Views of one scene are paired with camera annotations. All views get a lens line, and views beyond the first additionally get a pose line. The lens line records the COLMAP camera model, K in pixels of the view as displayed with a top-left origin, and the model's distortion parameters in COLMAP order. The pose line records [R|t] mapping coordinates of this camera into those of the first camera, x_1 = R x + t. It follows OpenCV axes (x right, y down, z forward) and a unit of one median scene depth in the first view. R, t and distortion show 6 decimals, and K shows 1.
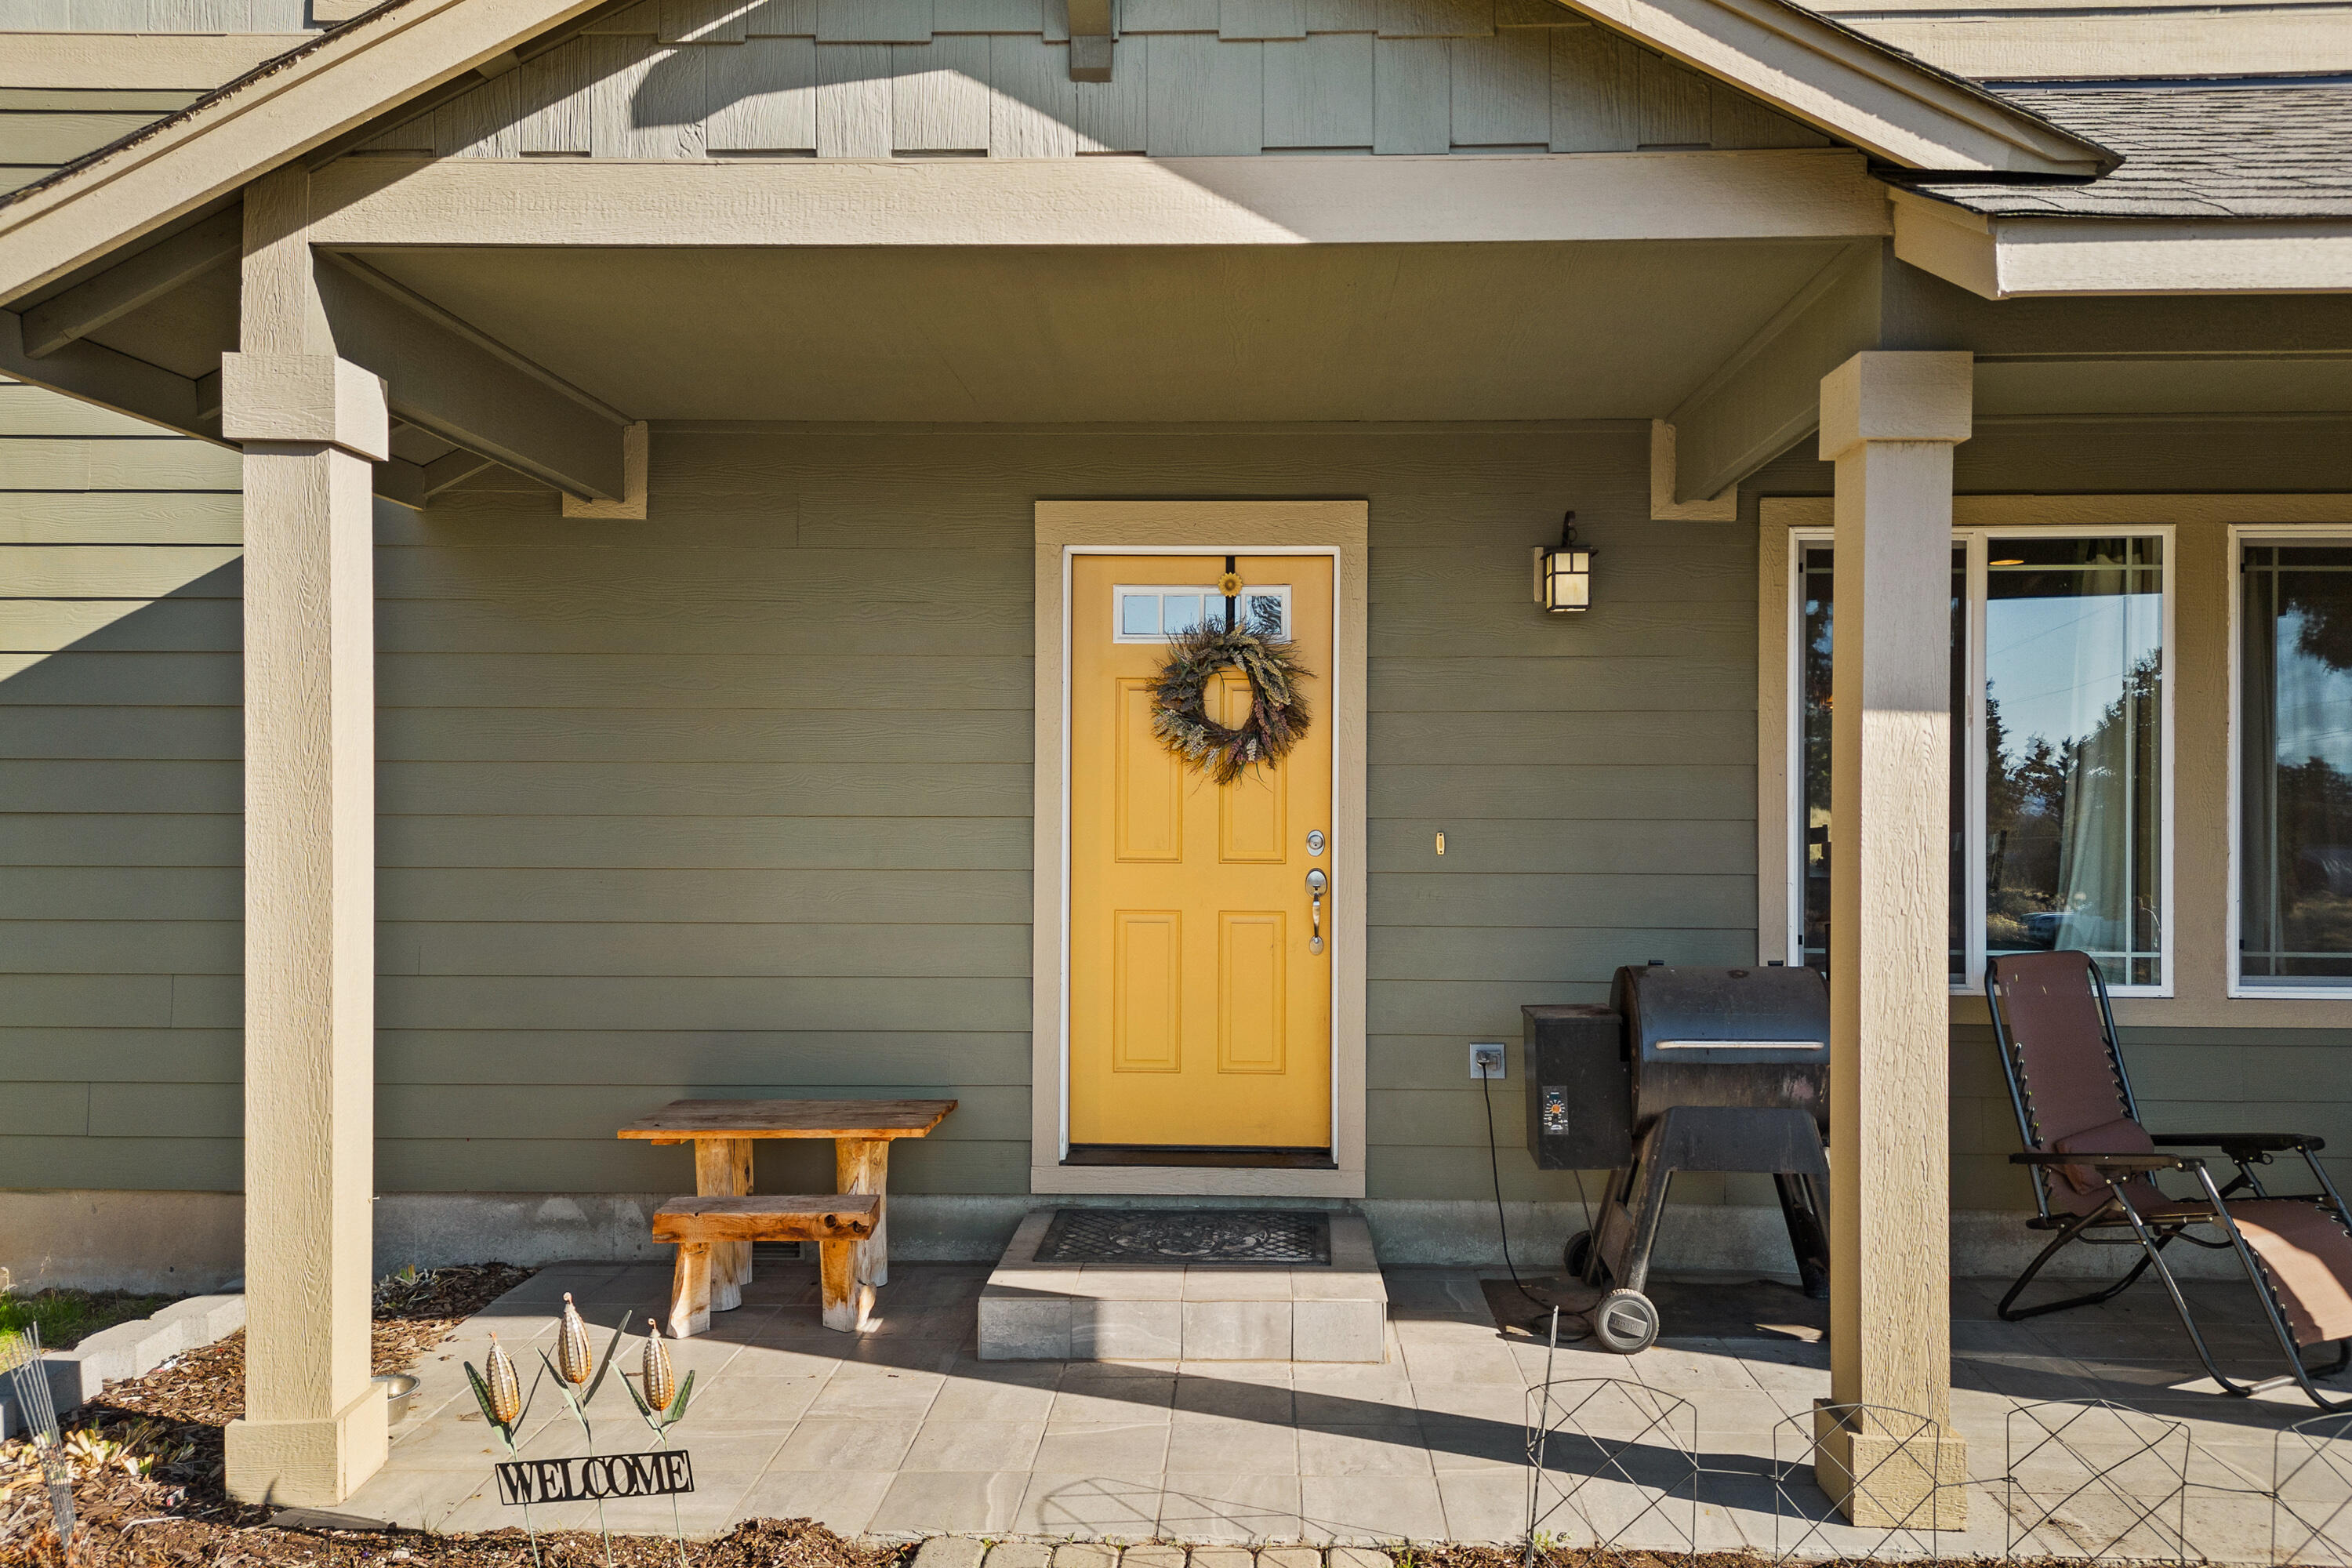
lens RADIAL K [[1629.8, 0, 1162.3], [0, 1629.8, 740.3], [0, 0, 1]] dist [0.062693, -0.078189]
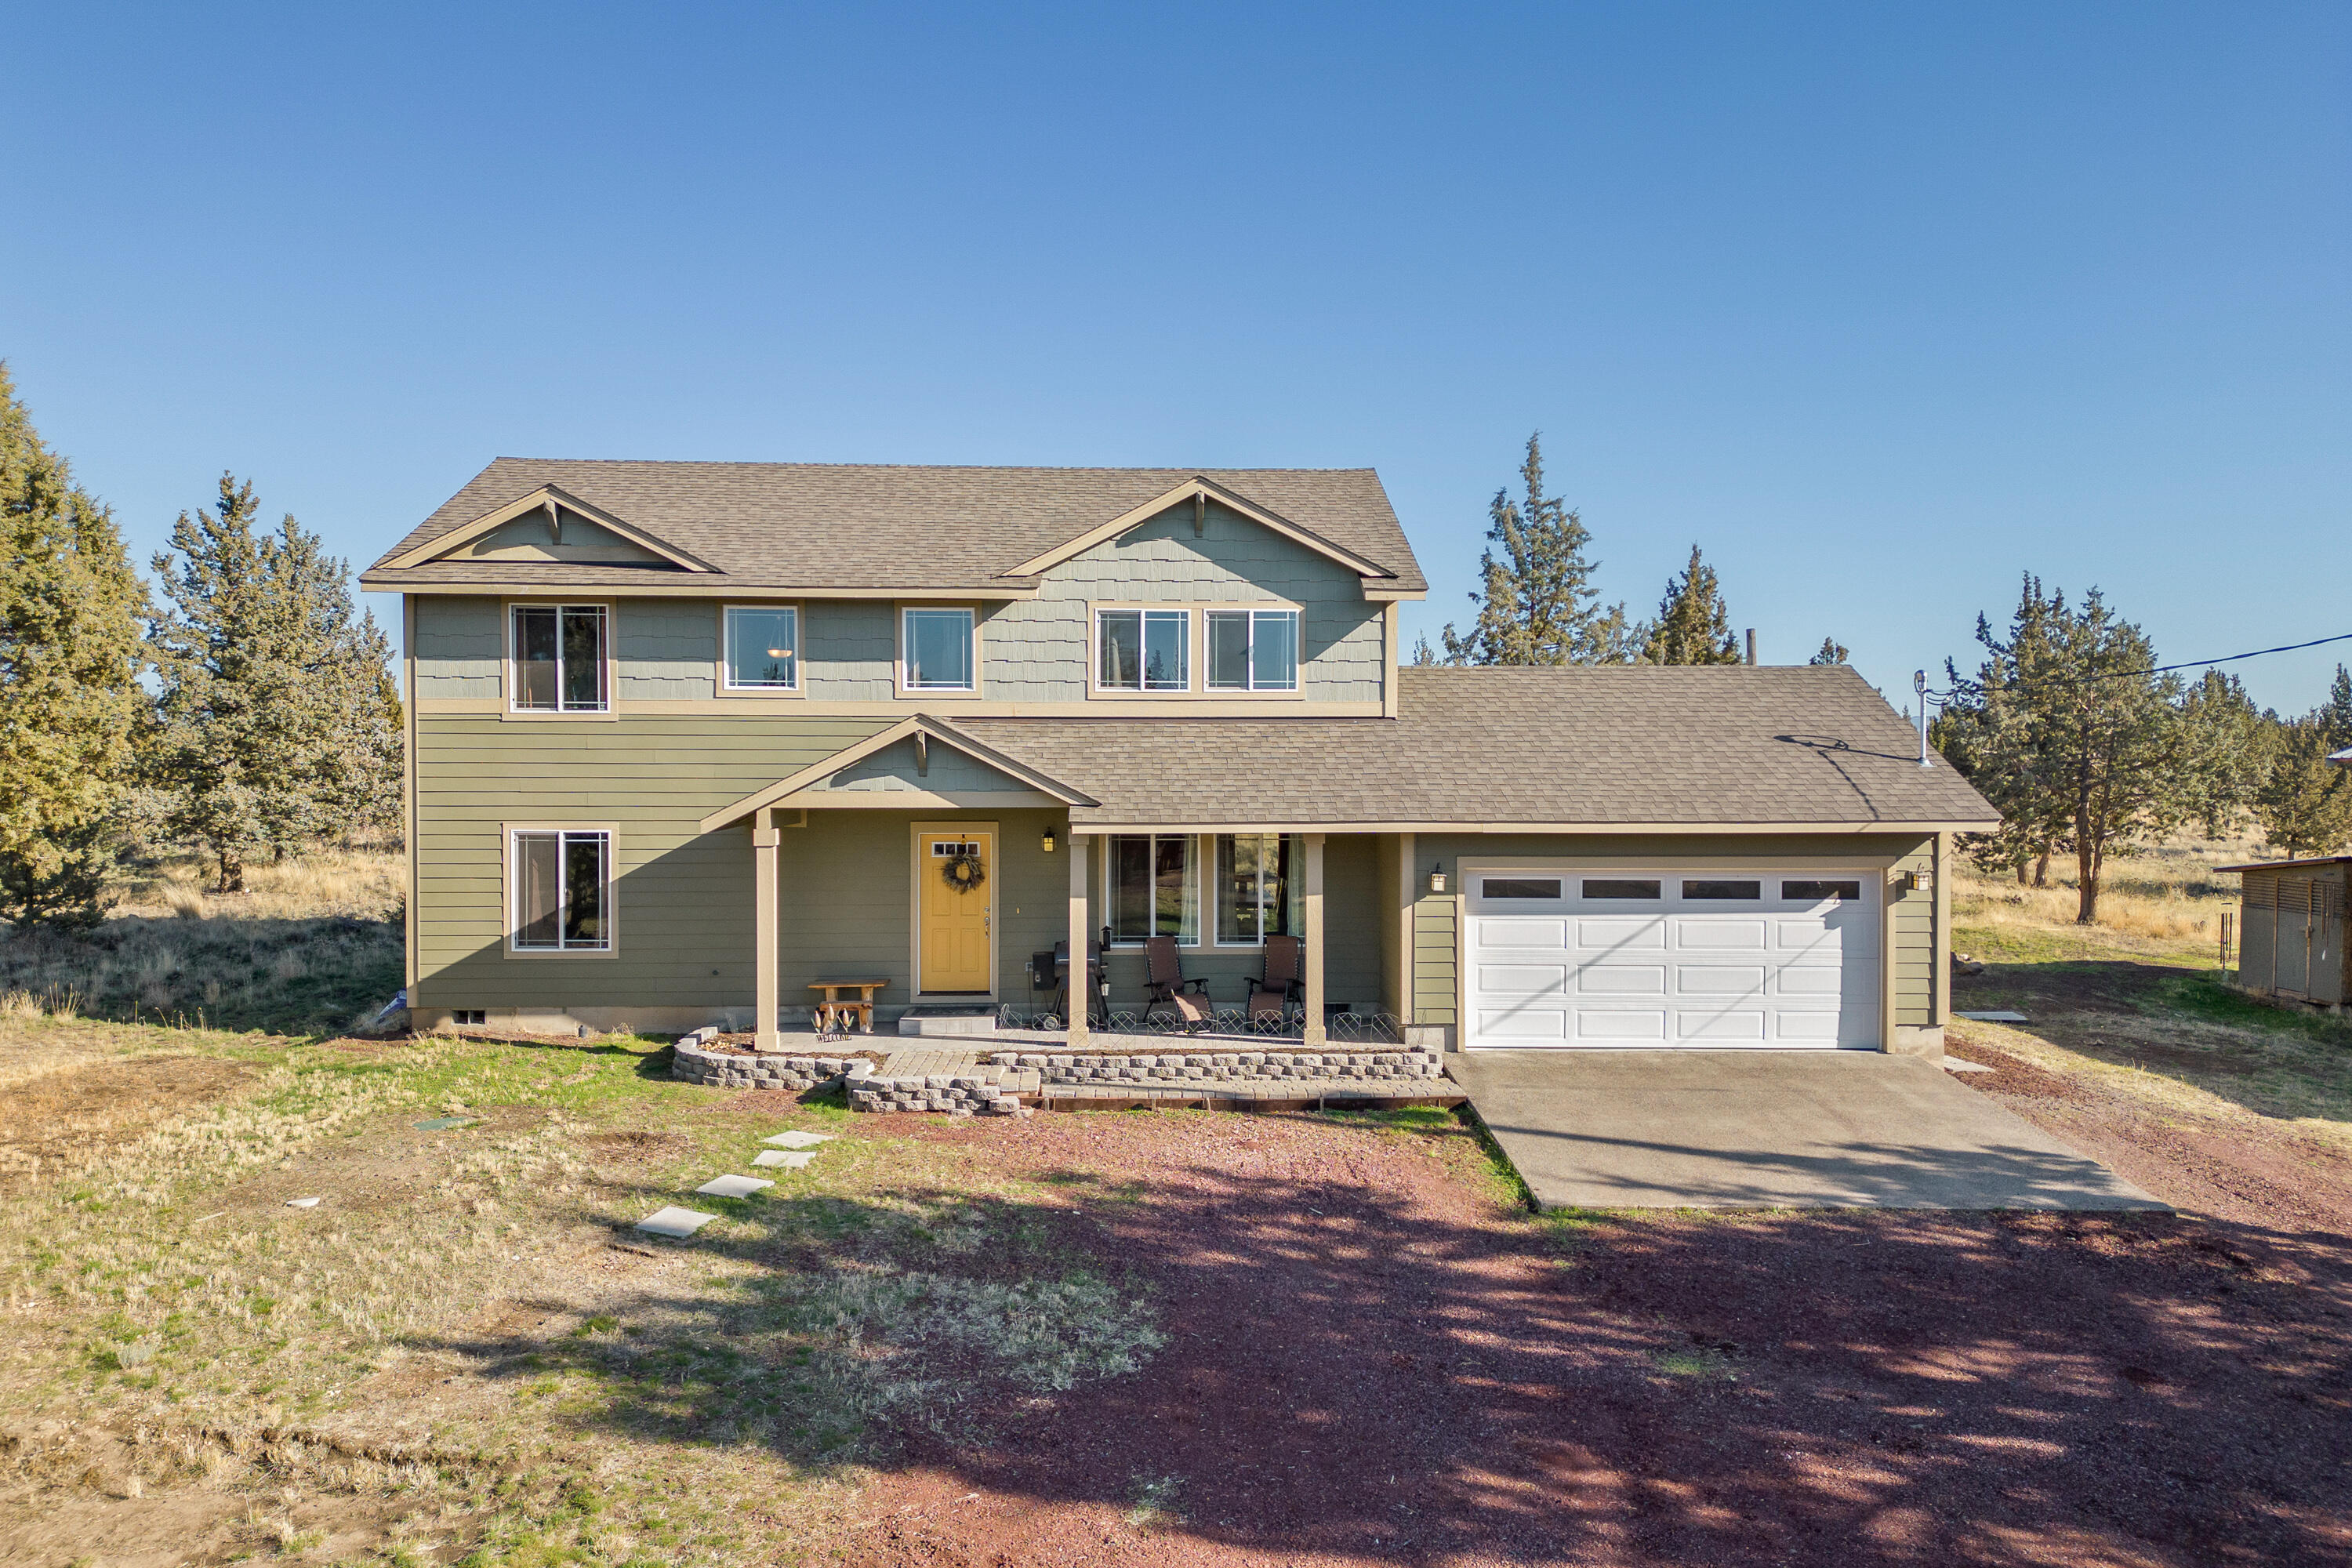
lens RADIAL K [[1633.7, 0, 1107.1], [0, 1633.7, 820.3], [0, 0, 1]] dist [0.084067, -0.081122]
pose [[0.998567, -0.005525, 0.053234, 0.186149], [0.001538, 0.997209, 0.074646, -0.457996], [-0.053498, -0.074458, 0.995788, -2.969772]]
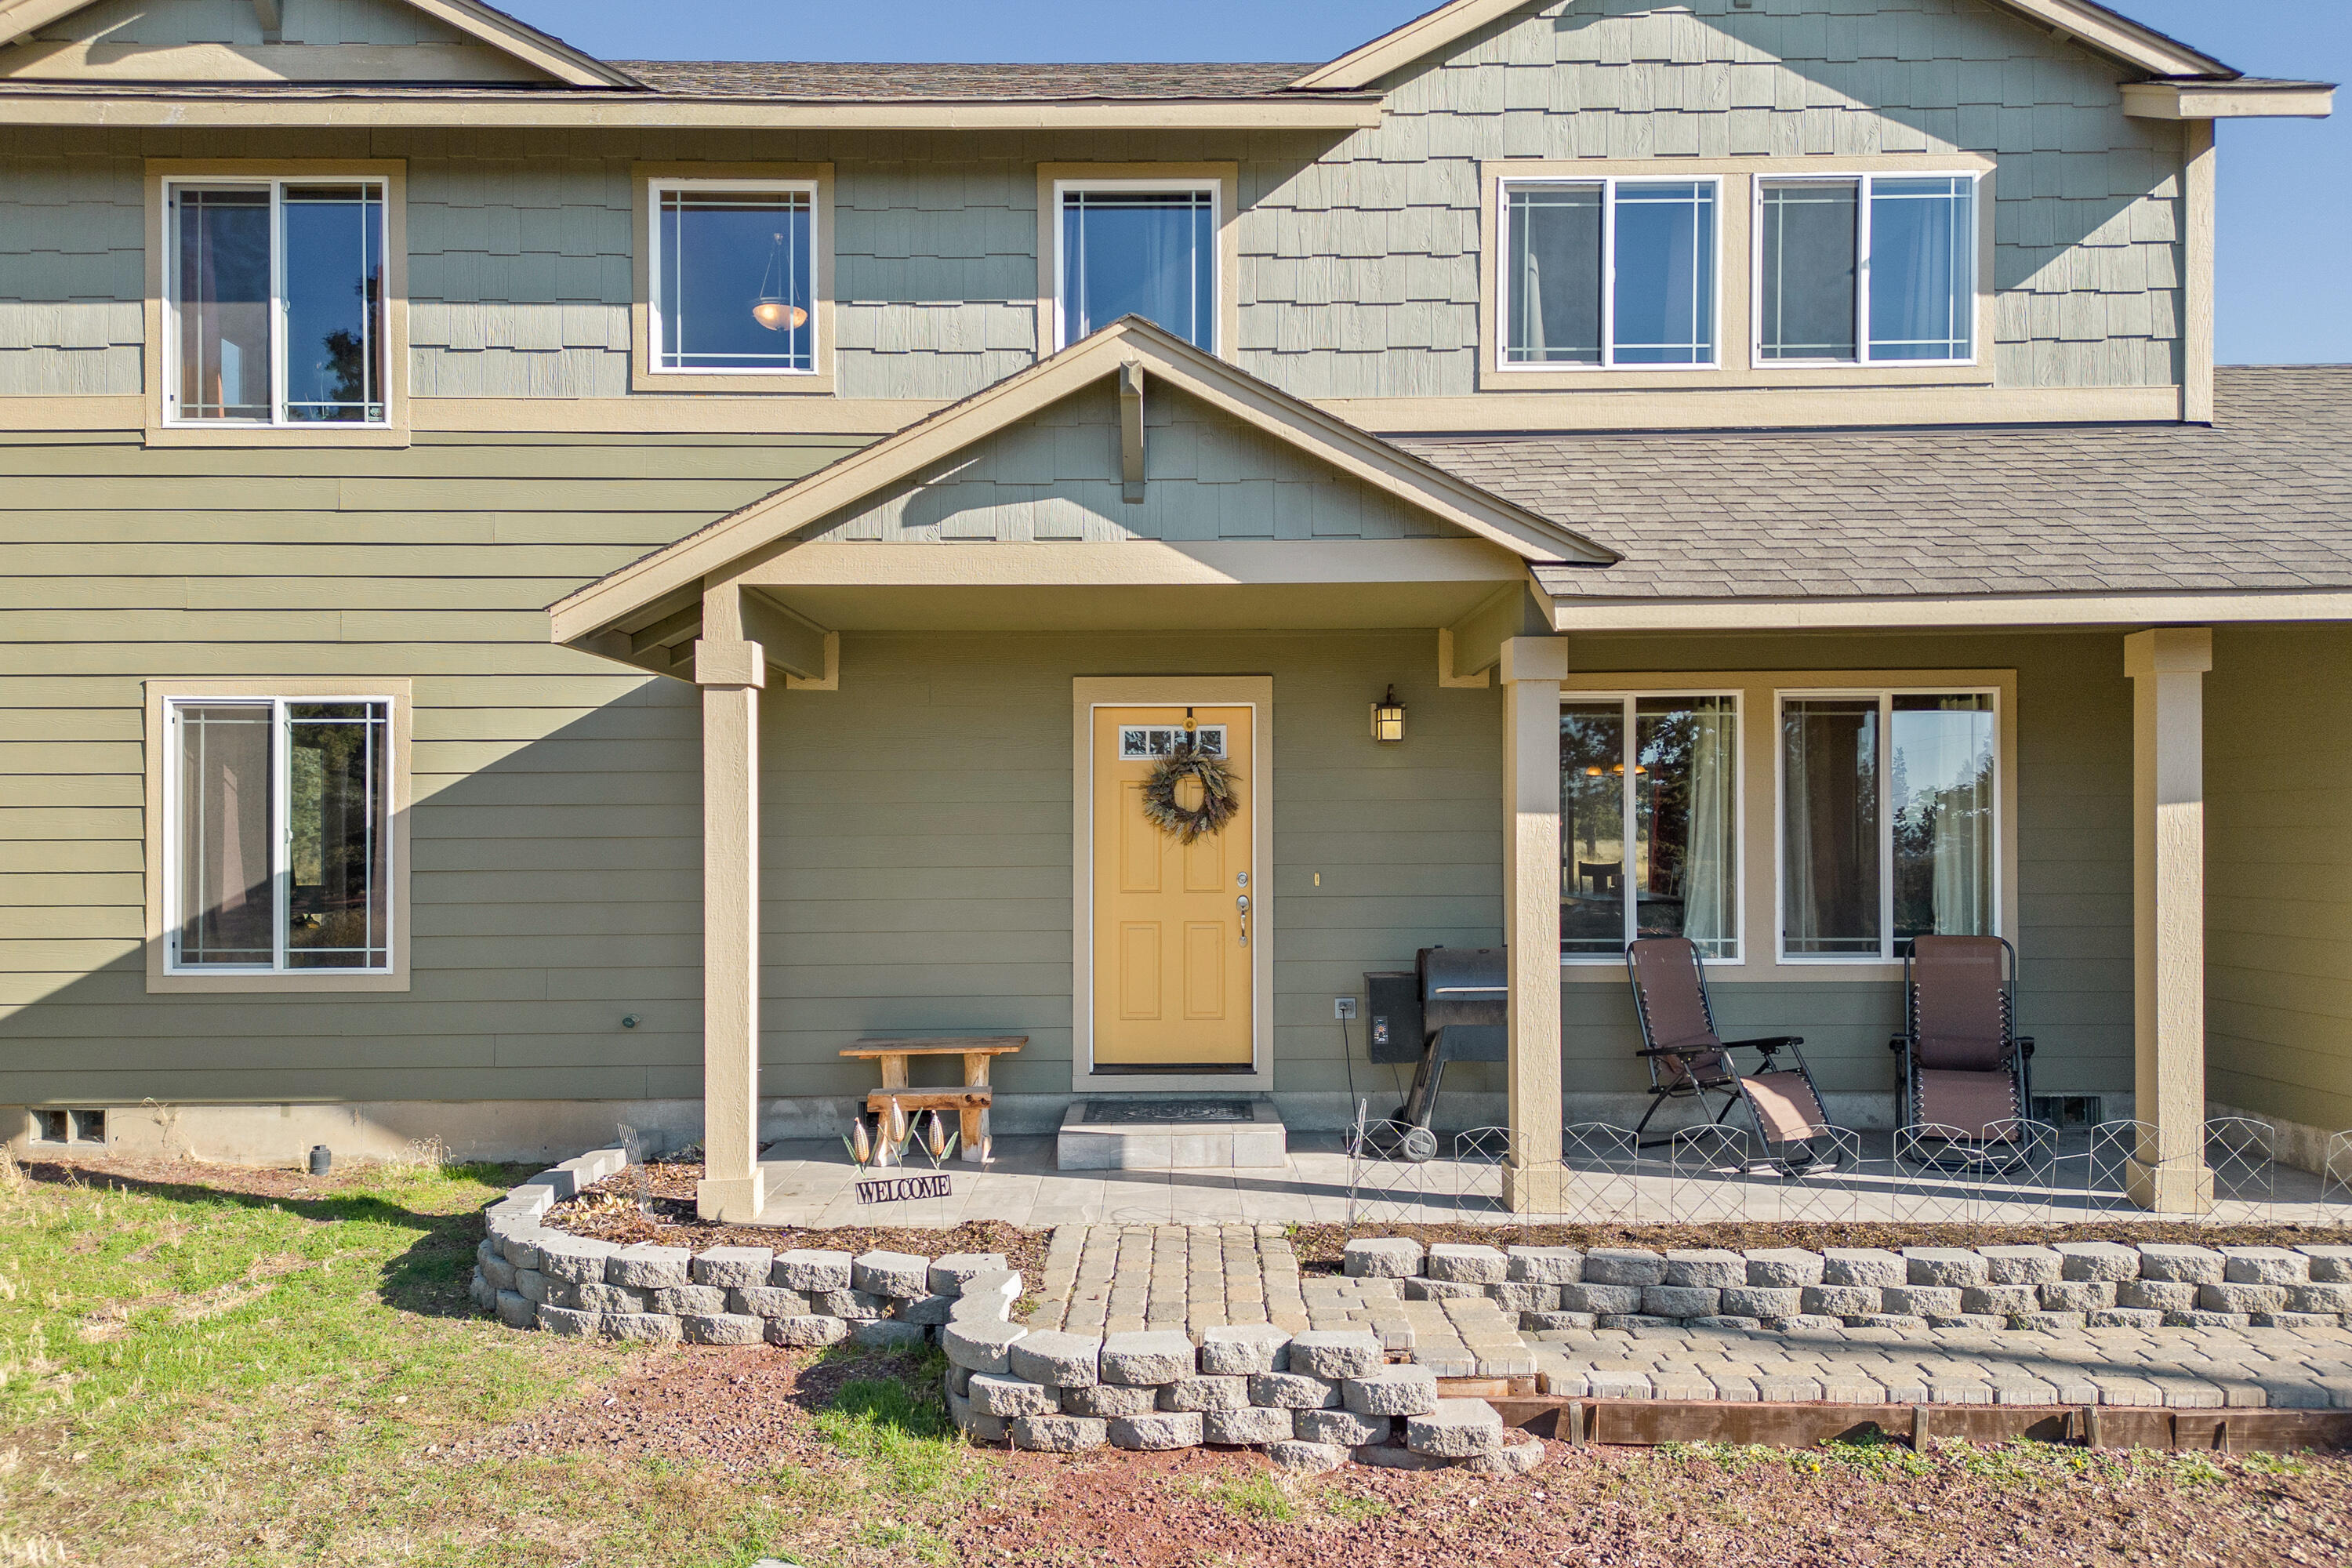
lens RADIAL K [[1633.7, 0, 1107.1], [0, 1633.7, 820.3], [0, 0, 1]] dist [0.084067, -0.081122]
pose [[0.999699, -0.009625, 0.022567, -0.087074], [0.008980, 0.999553, 0.028505, -0.049708], [-0.022832, -0.028294, 0.999339, -0.709356]]
